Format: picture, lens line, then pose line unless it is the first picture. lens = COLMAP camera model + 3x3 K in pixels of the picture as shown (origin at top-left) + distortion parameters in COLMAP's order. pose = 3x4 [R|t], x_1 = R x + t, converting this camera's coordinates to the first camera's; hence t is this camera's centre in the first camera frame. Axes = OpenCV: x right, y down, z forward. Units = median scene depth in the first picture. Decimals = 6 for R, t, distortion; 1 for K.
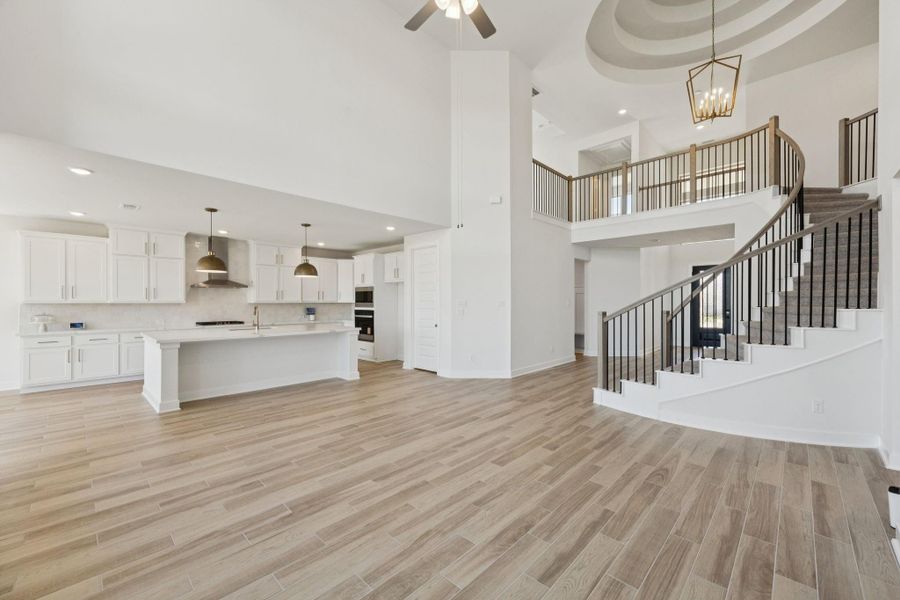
lens RADIAL K [[357.6, 0, 451.4], [0, 357.6, 300.9], [0, 0, 1]] dist [0.004817, 0.000345]
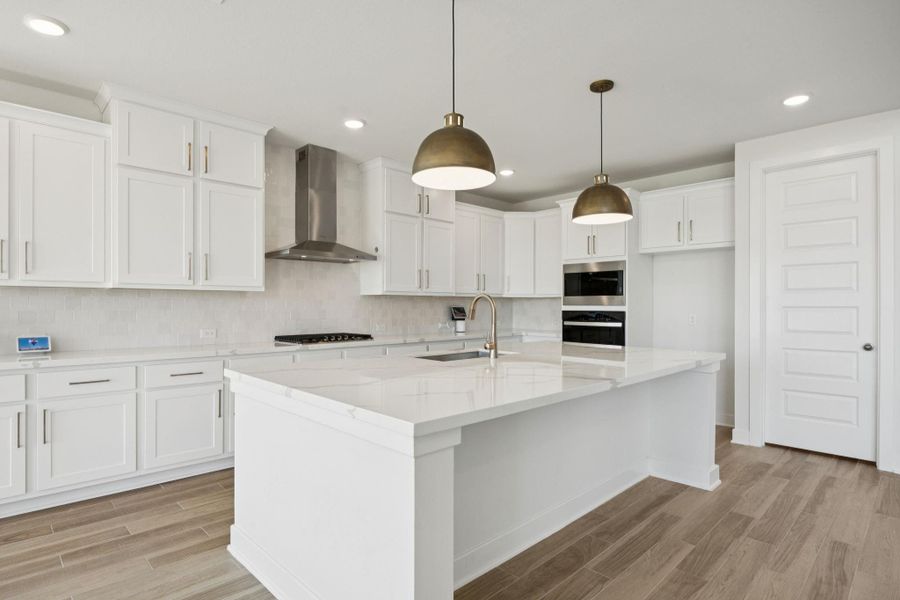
lens RADIAL K [[464.5, 0, 445.3], [0, 464.5, 303.5], [0, 0, 1]] dist [-0.004241, -0.001103]
pose [[0.999359, 0.003113, -0.035651, -0.465903], [-0.003139, 0.999995, -0.000671, 0.018299], [0.035649, 0.000782, 0.999364, 0.414066]]
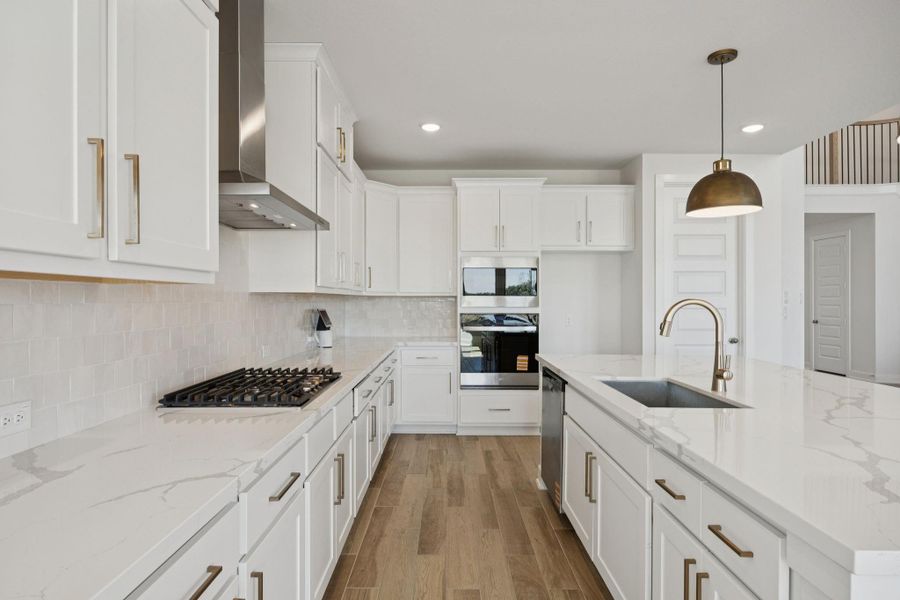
lens RADIAL K [[493.8, 0, 448.3], [0, 493.8, 298.4], [0, 0, 1]] dist [-0.000408, -0.000136]
pose [[0.730209, 0.006162, 0.683196, -0.751121], [-0.005433, 0.999980, -0.003211, 0.011397], [-0.683202, -0.001367, 0.730228, 0.697753]]
